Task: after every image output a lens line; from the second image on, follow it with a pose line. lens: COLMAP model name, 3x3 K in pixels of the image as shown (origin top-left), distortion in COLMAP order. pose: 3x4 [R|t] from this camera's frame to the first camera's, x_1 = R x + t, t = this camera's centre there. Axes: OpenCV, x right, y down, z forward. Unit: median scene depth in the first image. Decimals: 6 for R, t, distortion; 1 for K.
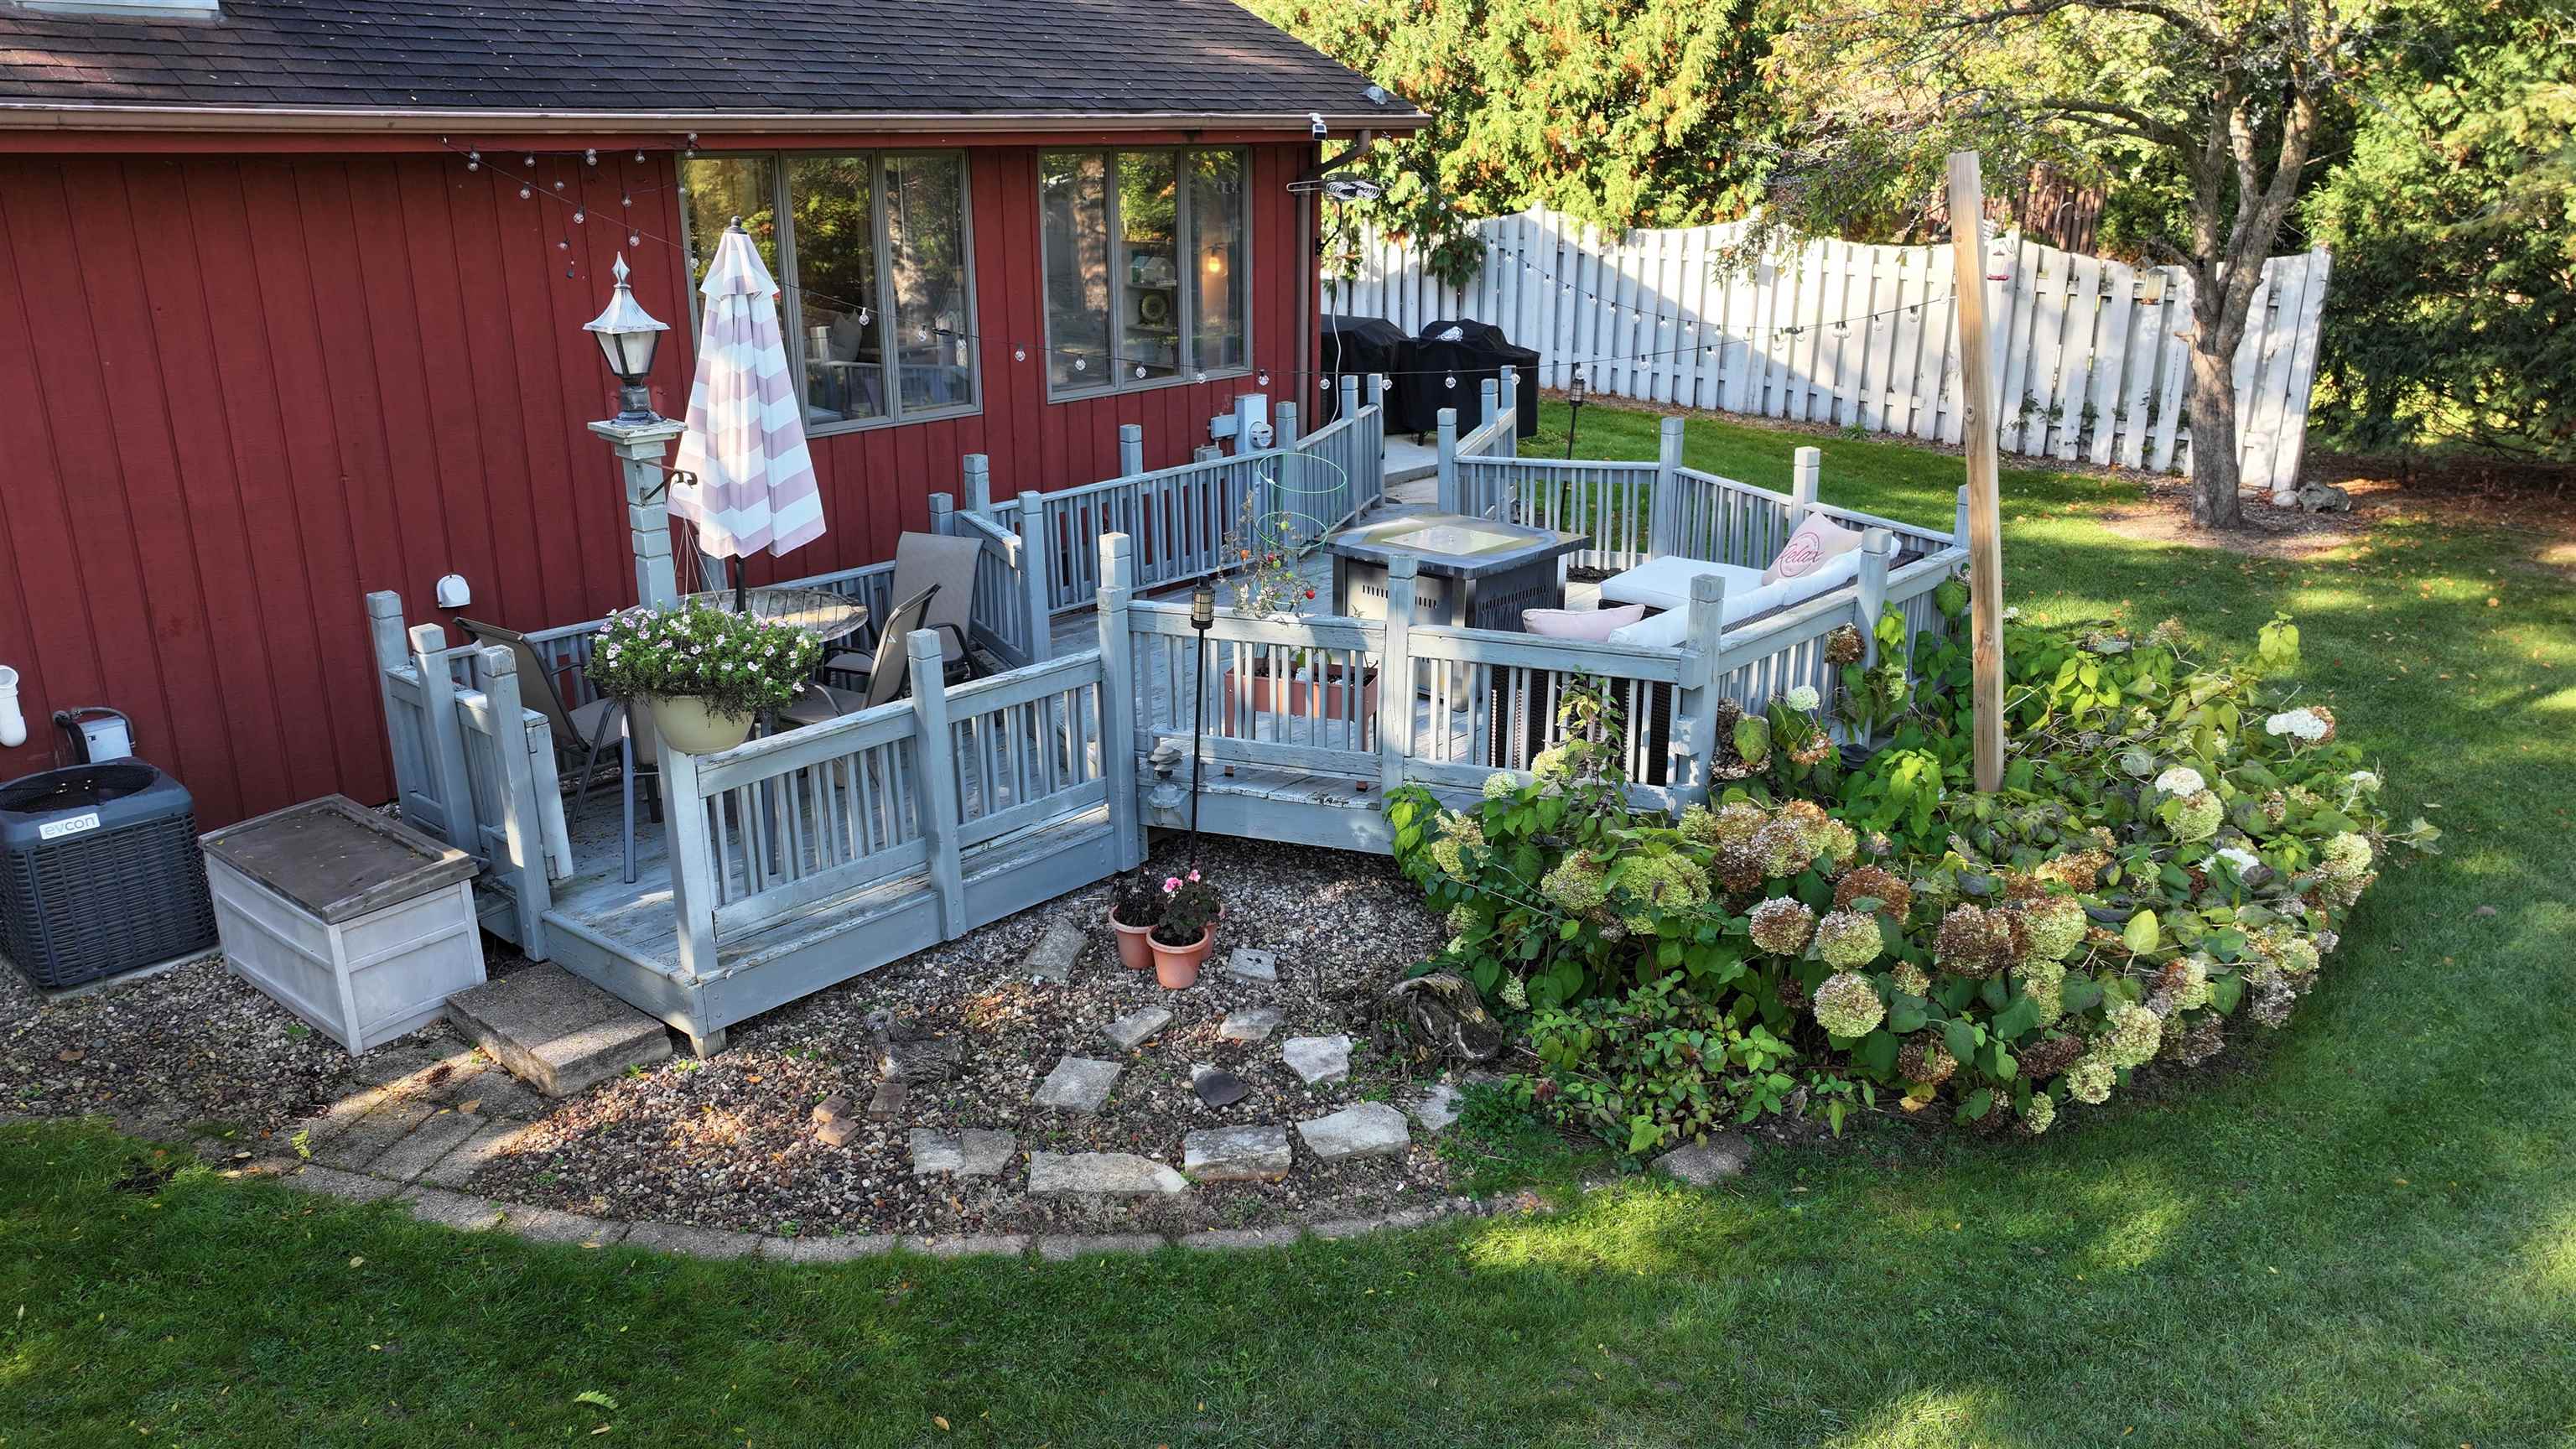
lens RADIAL K [[1802.0, 0, 1288.0], [0, 1802.0, 724.5], [0, 0, 1]] dist [0.007148, 0.002330]
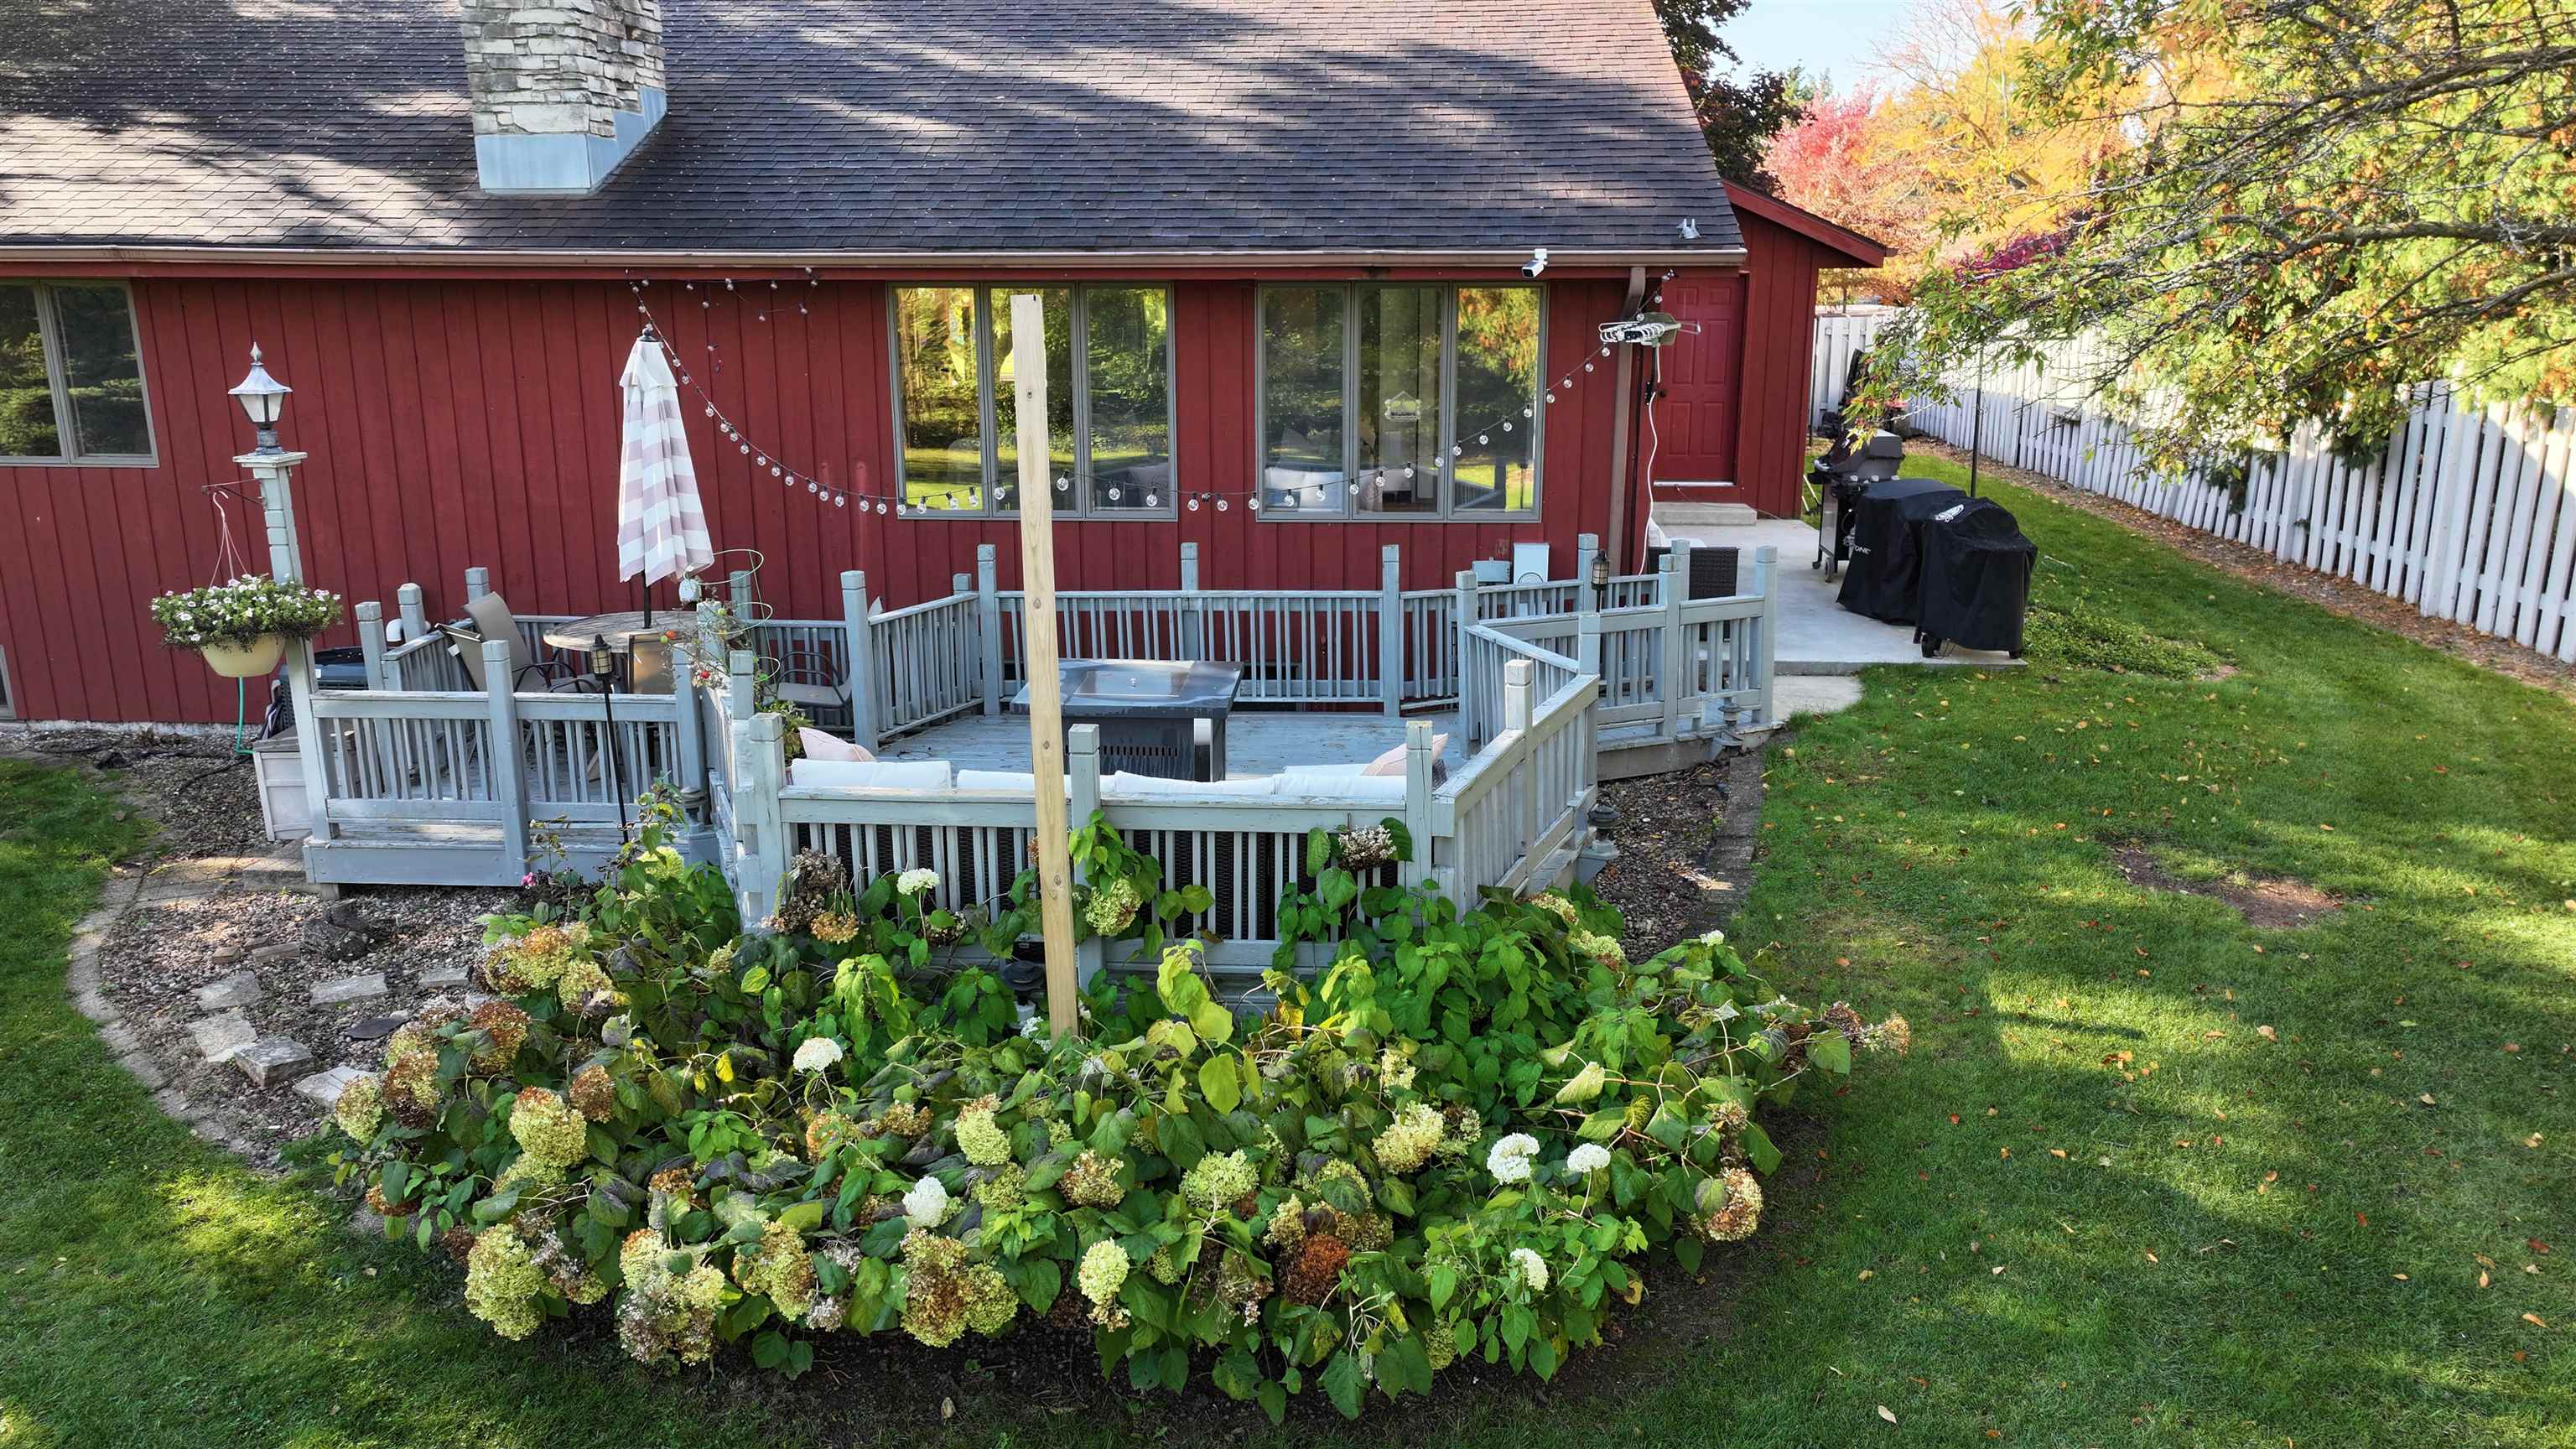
lens RADIAL K [[1802.0, 0, 1288.0], [0, 1802.0, 724.5], [0, 0, 1]] dist [0.007148, 0.002330]
pose [[0.641270, 0.191031, -0.743156, 1.096591], [-0.242536, 0.969322, 0.039883, -0.175934], [0.727976, 0.154666, 0.667929, 0.531104]]
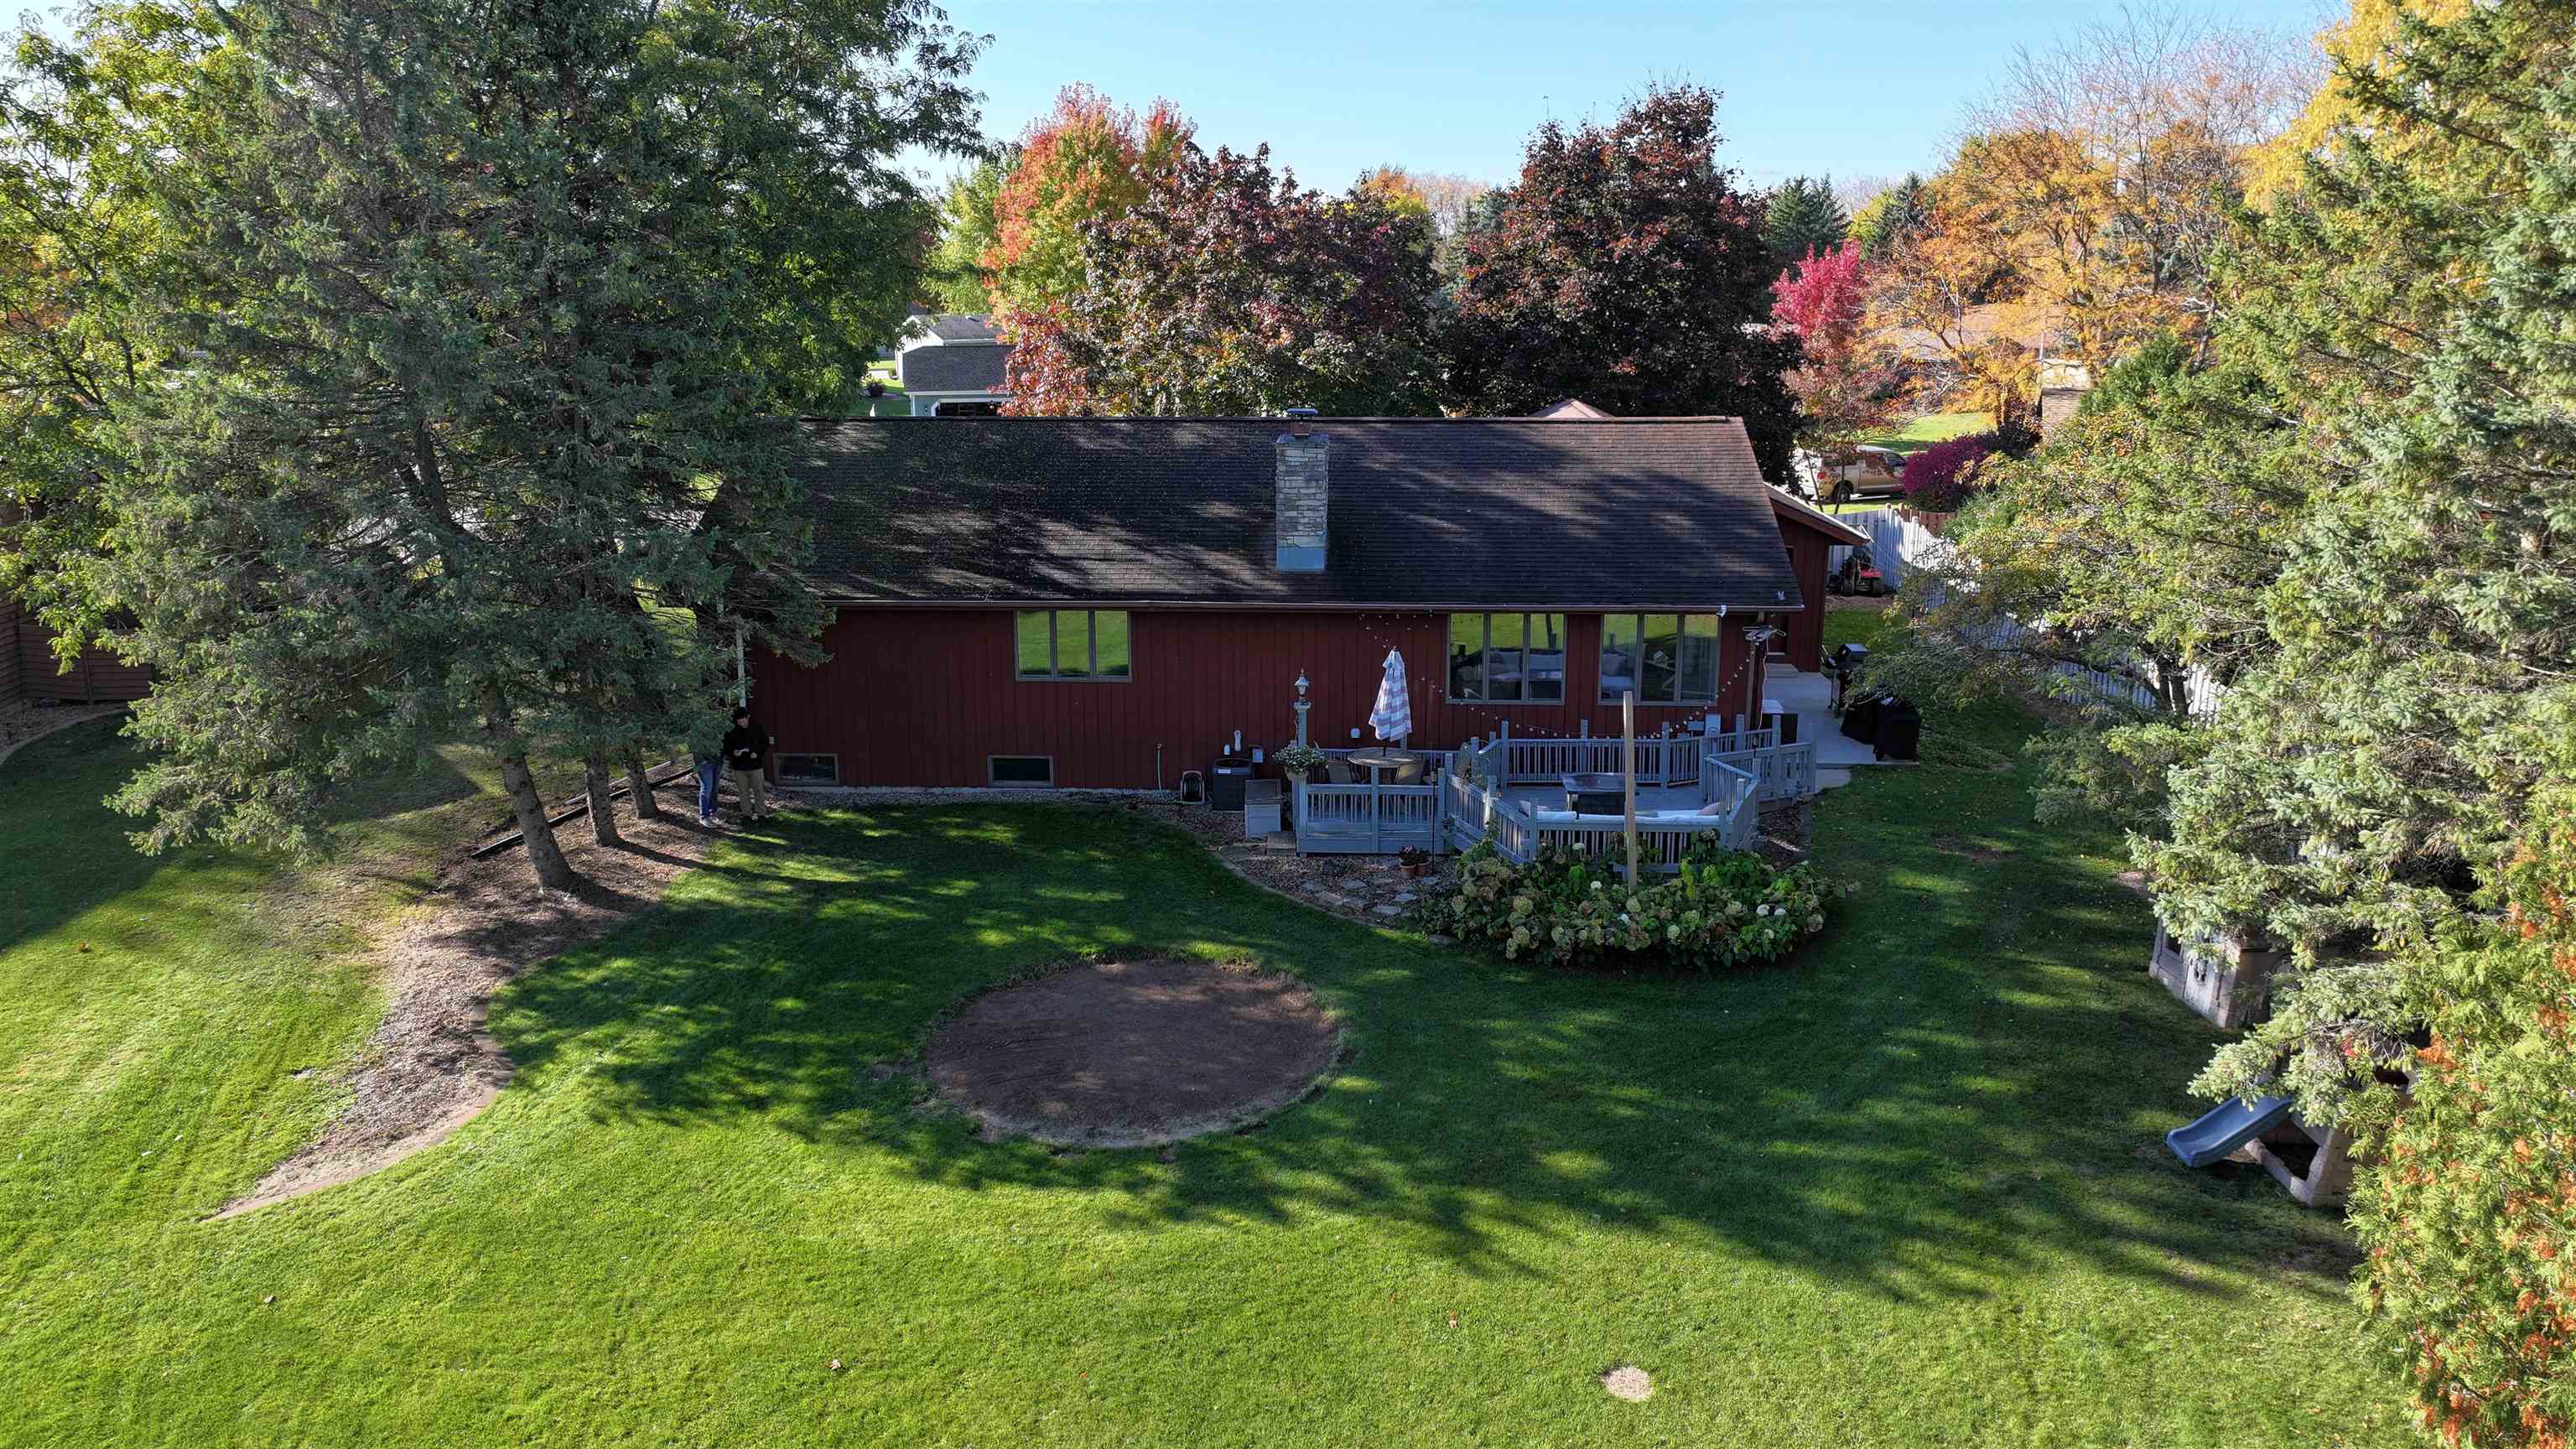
lens RADIAL K [[1802.0, 0, 1288.0], [0, 1802.0, 724.5], [0, 0, 1]] dist [0.007148, 0.002330]
pose [[0.641095, 0.183492, -0.745203, 2.361912], [-0.240569, 0.970107, 0.031910, -0.205817], [0.728782, 0.158815, 0.666074, -1.583570]]
